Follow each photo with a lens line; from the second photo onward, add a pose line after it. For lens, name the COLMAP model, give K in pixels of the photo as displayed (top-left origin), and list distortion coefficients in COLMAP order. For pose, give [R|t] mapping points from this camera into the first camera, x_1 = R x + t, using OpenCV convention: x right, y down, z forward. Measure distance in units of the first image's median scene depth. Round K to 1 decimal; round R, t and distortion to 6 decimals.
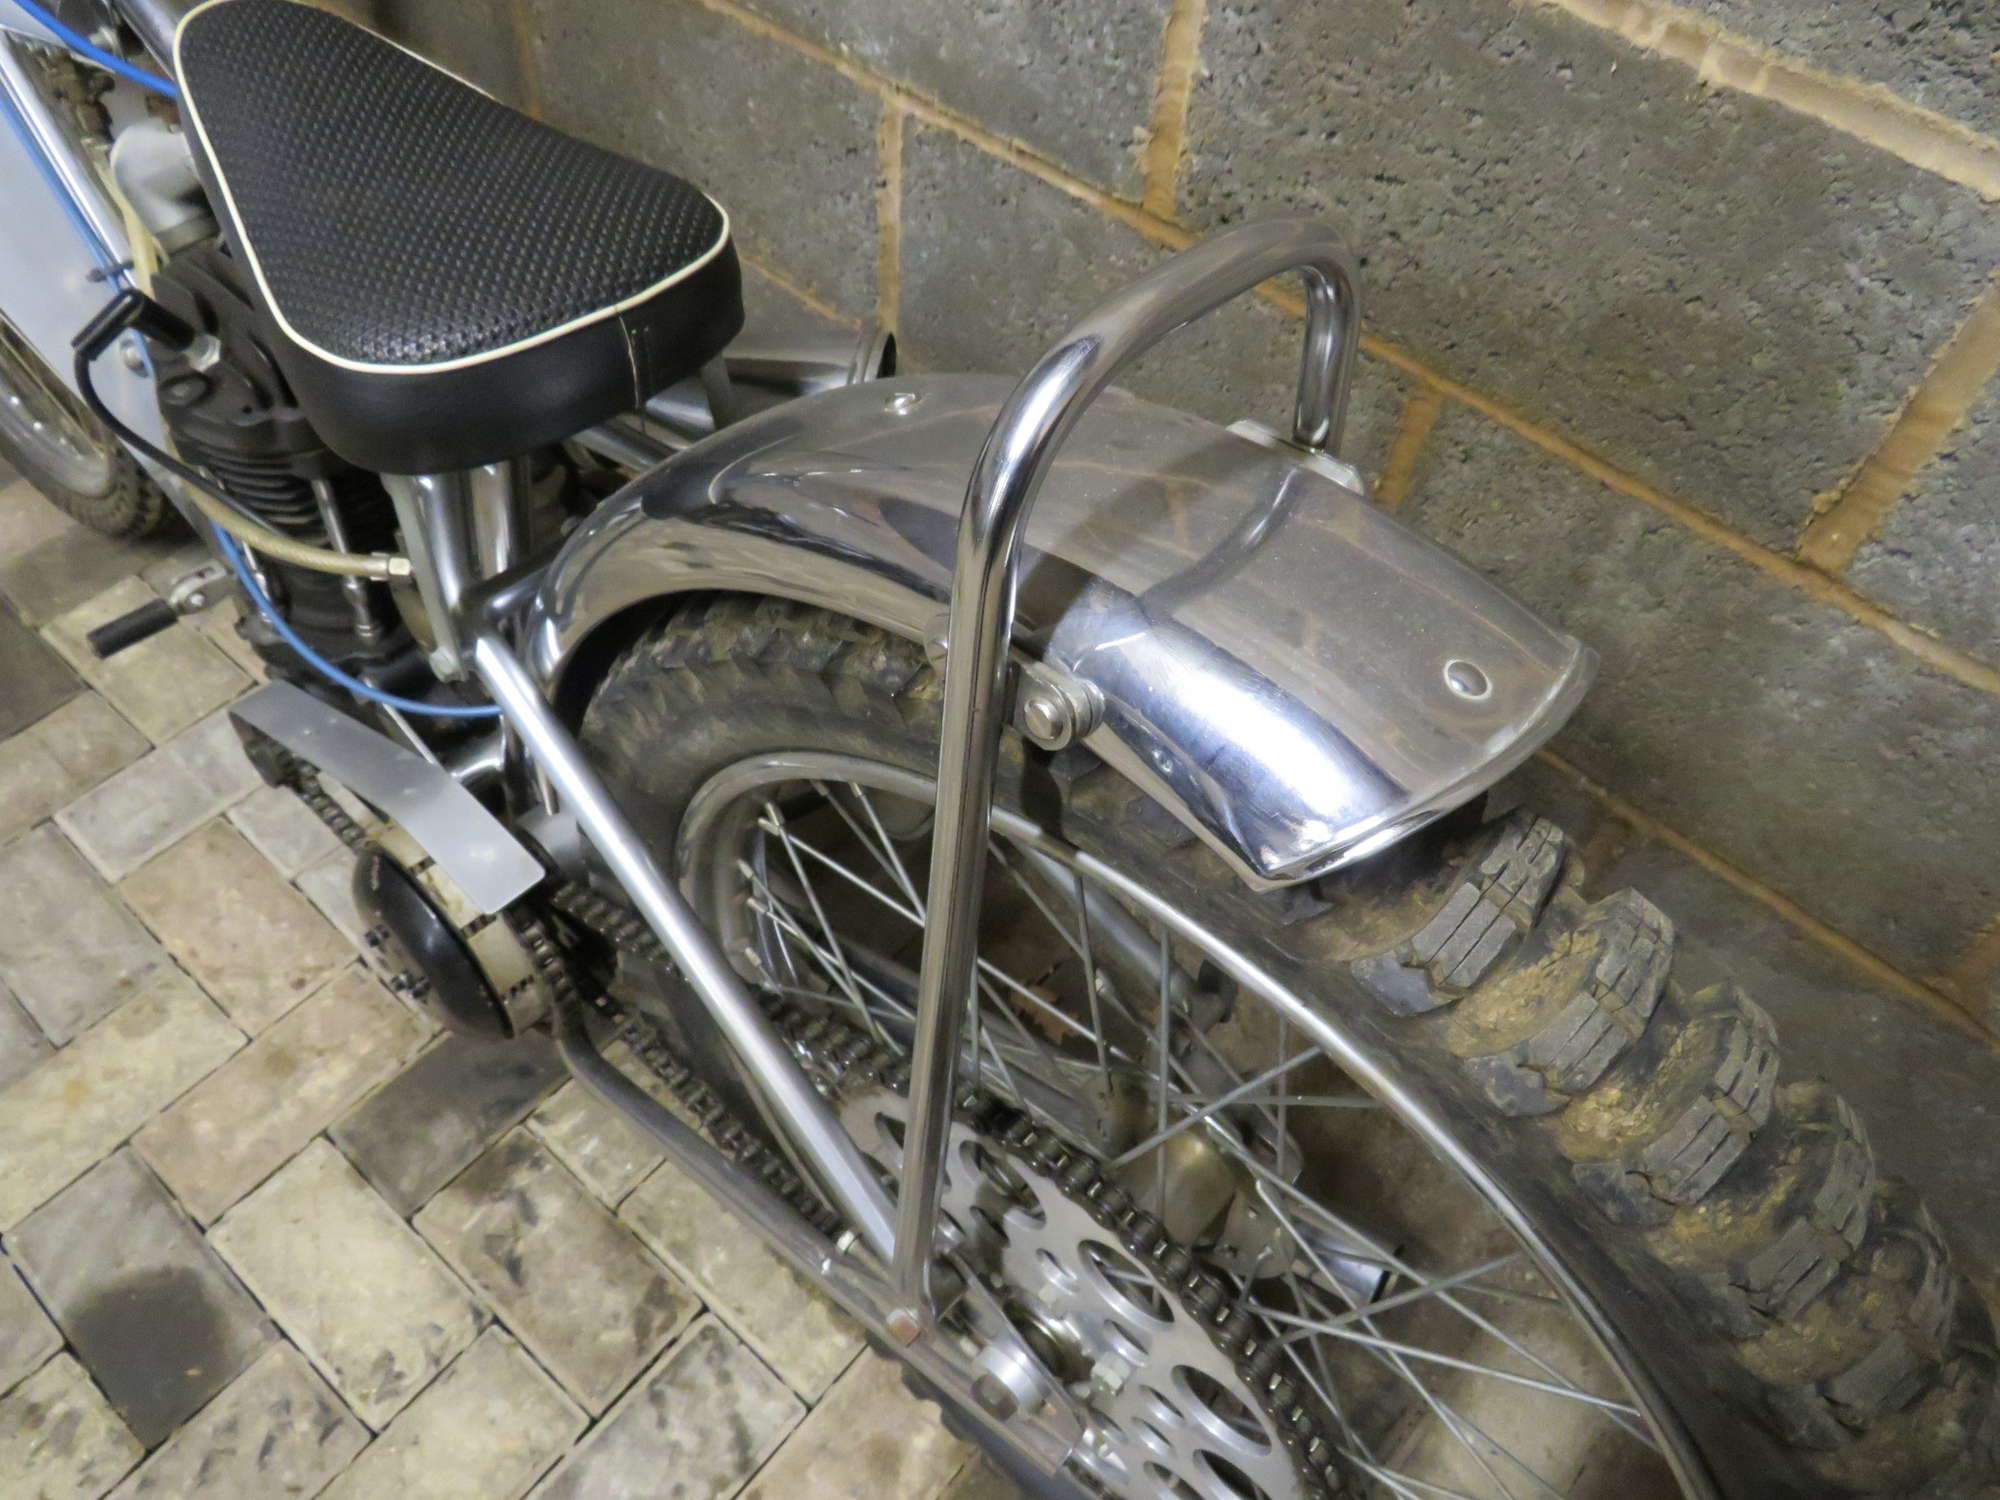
lens RADIAL K [[1409.4, 0, 997.1], [0, 1409.4, 755.2], [0, 0, 1]] dist [-0.032106, 0.010635]
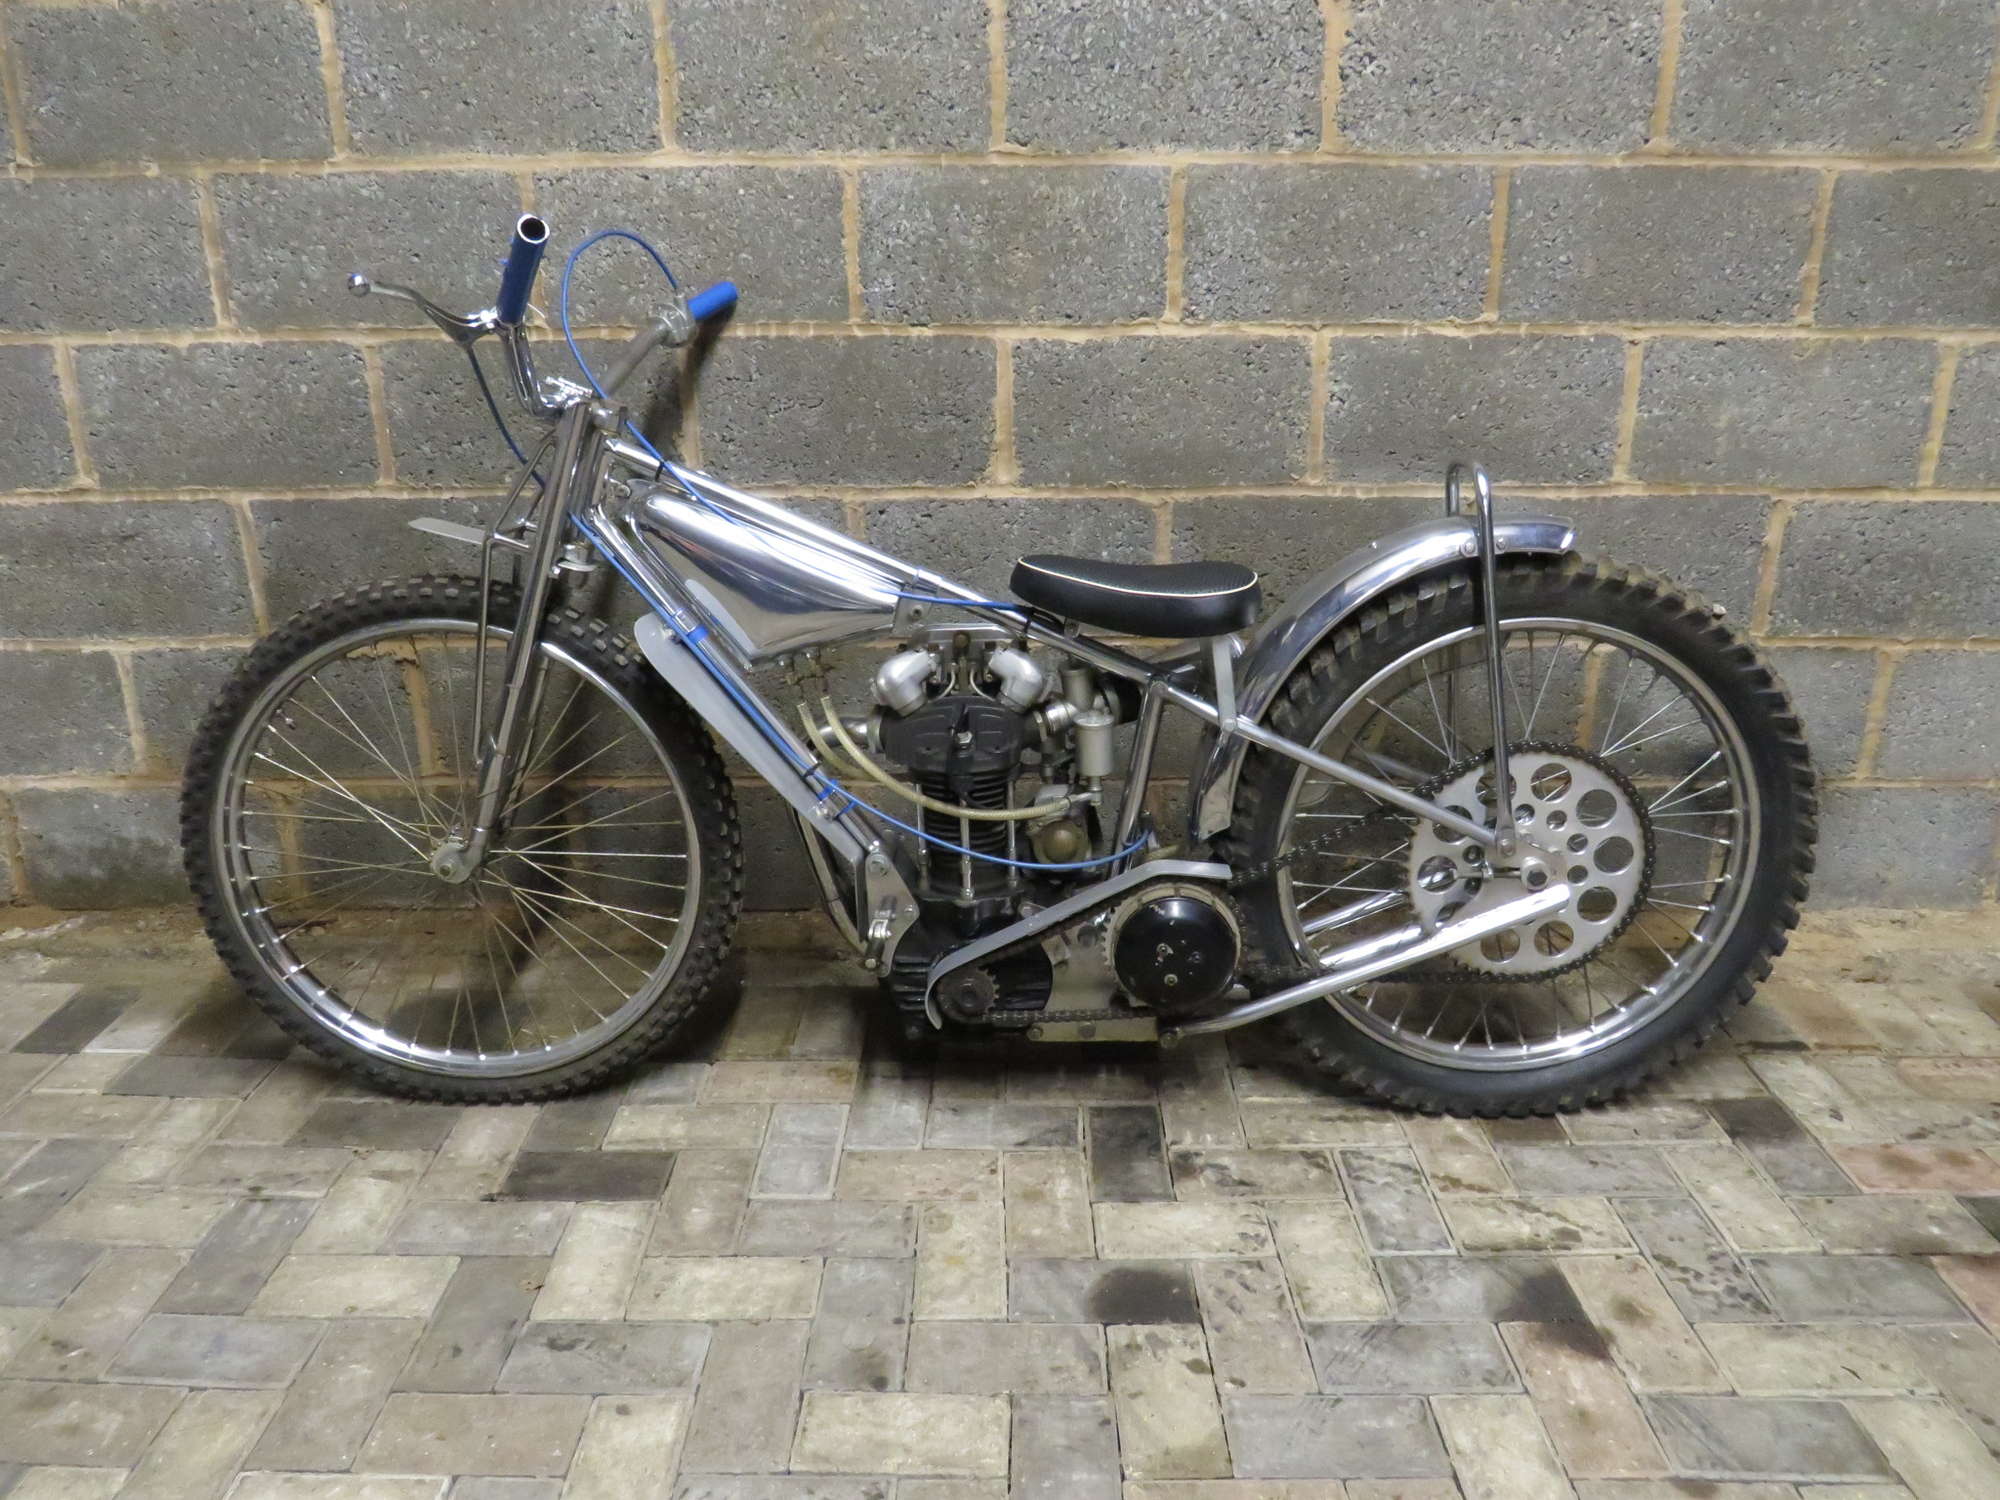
lens RADIAL K [[1410.8, 0, 1008.8], [0, 1410.8, 755.4], [0, 0, 1]] dist [-0.035458, 0.006381]
pose [[0.756542, -0.278553, 0.591652, -1.478947], [0.556100, 0.750090, -0.357935, 0.445014], [-0.344089, 0.599811, 0.722378, -0.461708]]
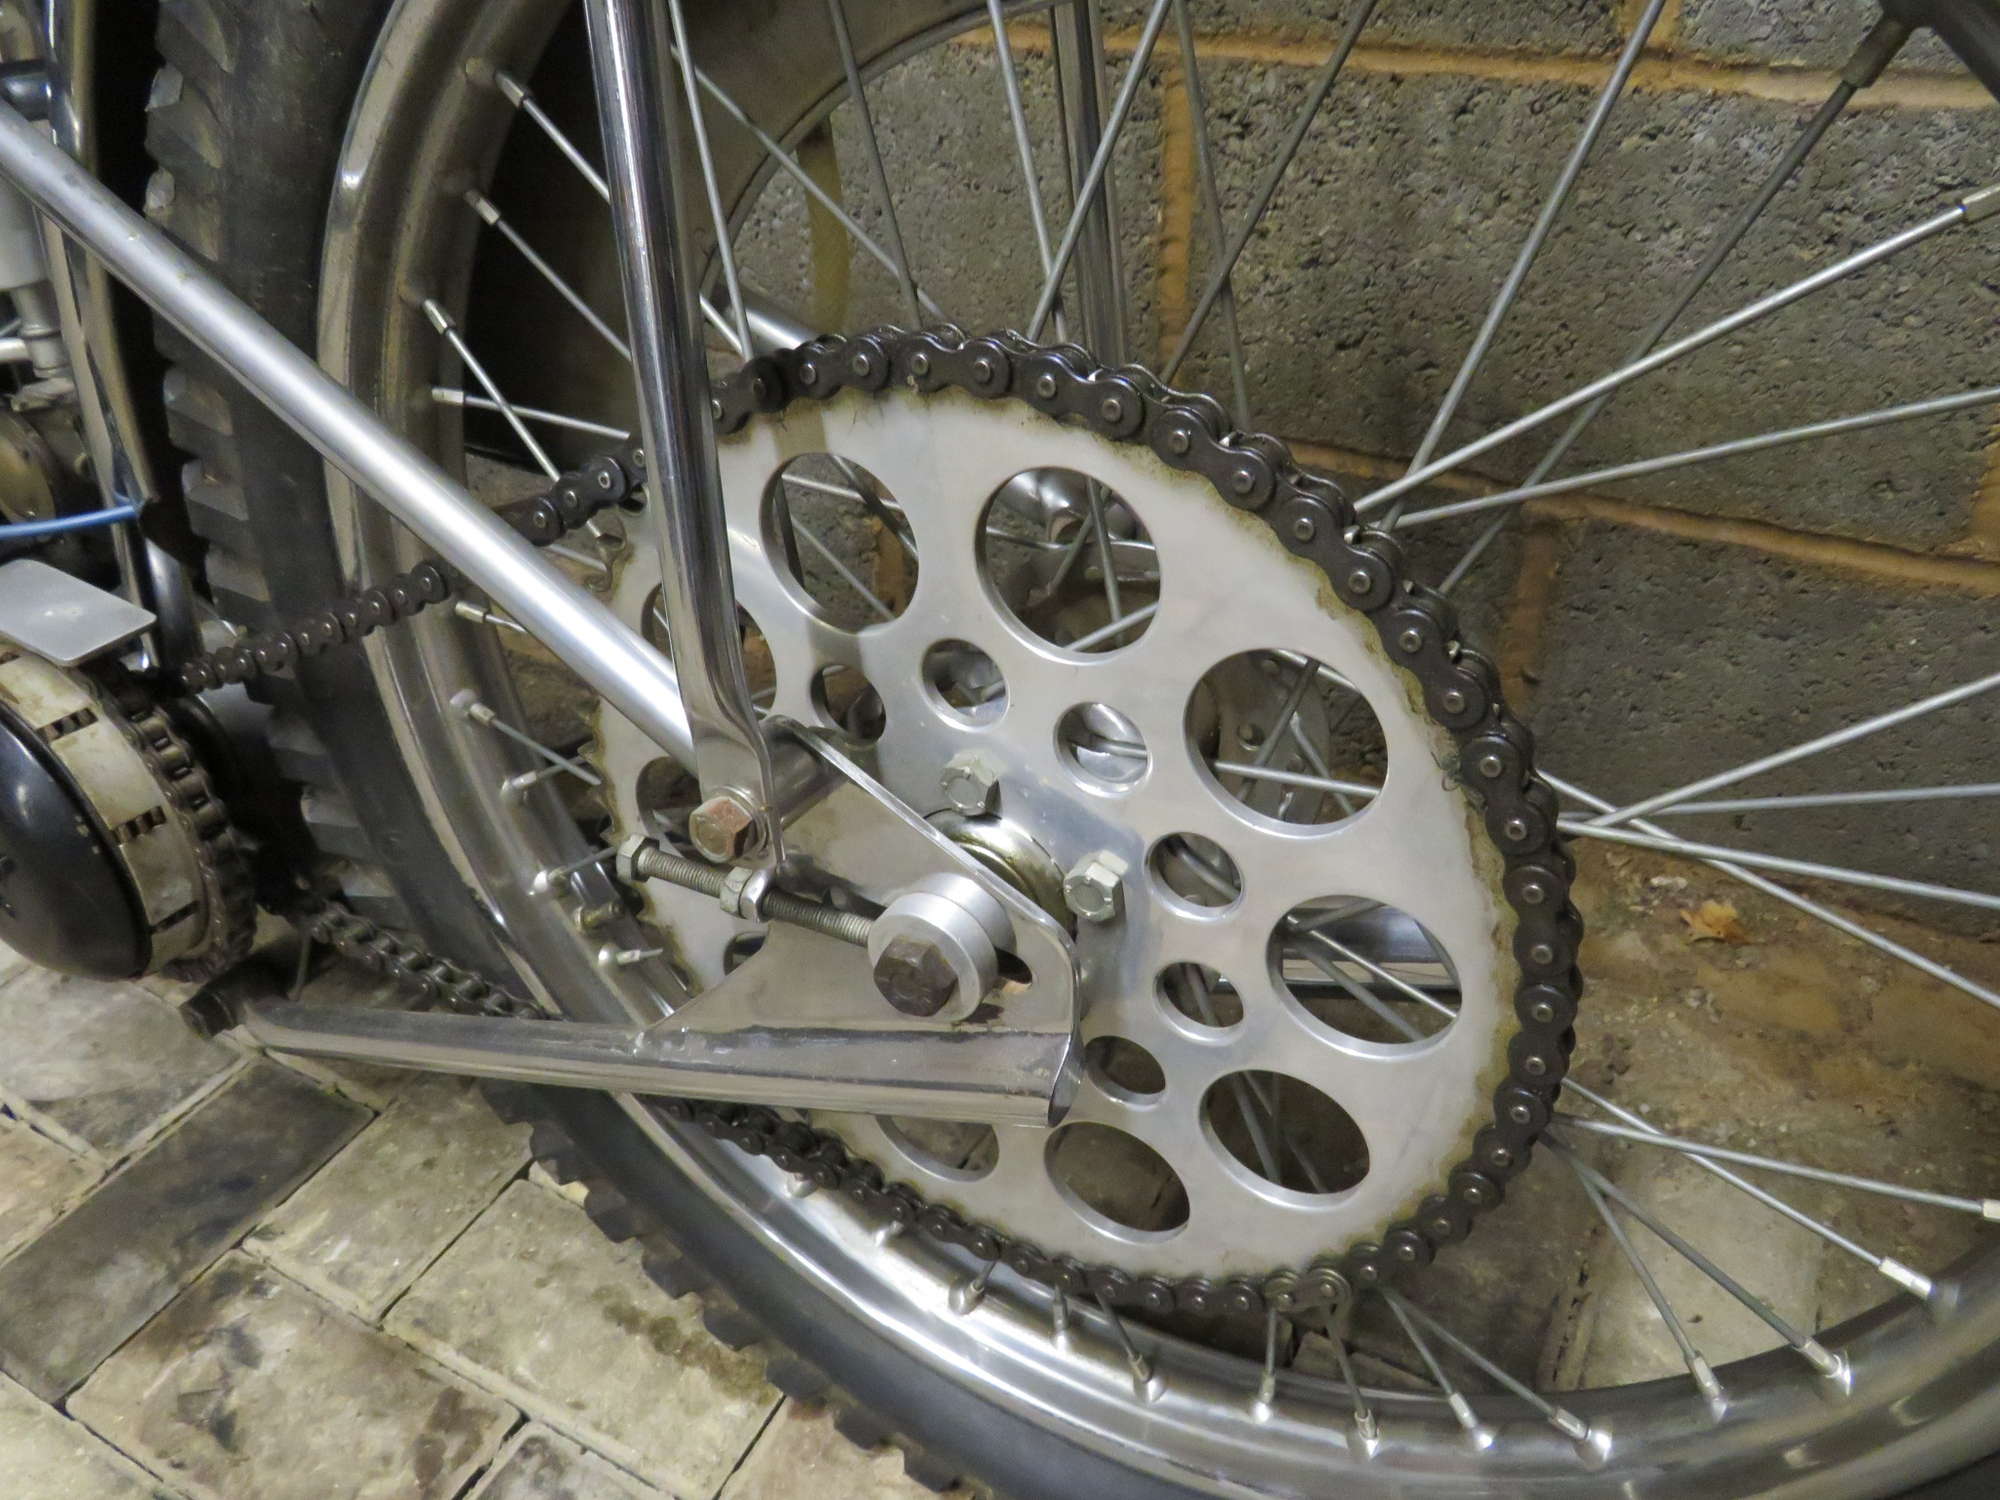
lens RADIAL K [[1407.6, 0, 993.4], [0, 1407.6, 753.5], [0, 0, 1]] dist [-0.021627, -0.008720]
pose [[0.970553, -0.202258, 0.130840, -0.017532], [0.233061, 0.925766, -0.297724, 0.363957], [-0.060910, 0.319451, 0.945643, 0.273080]]
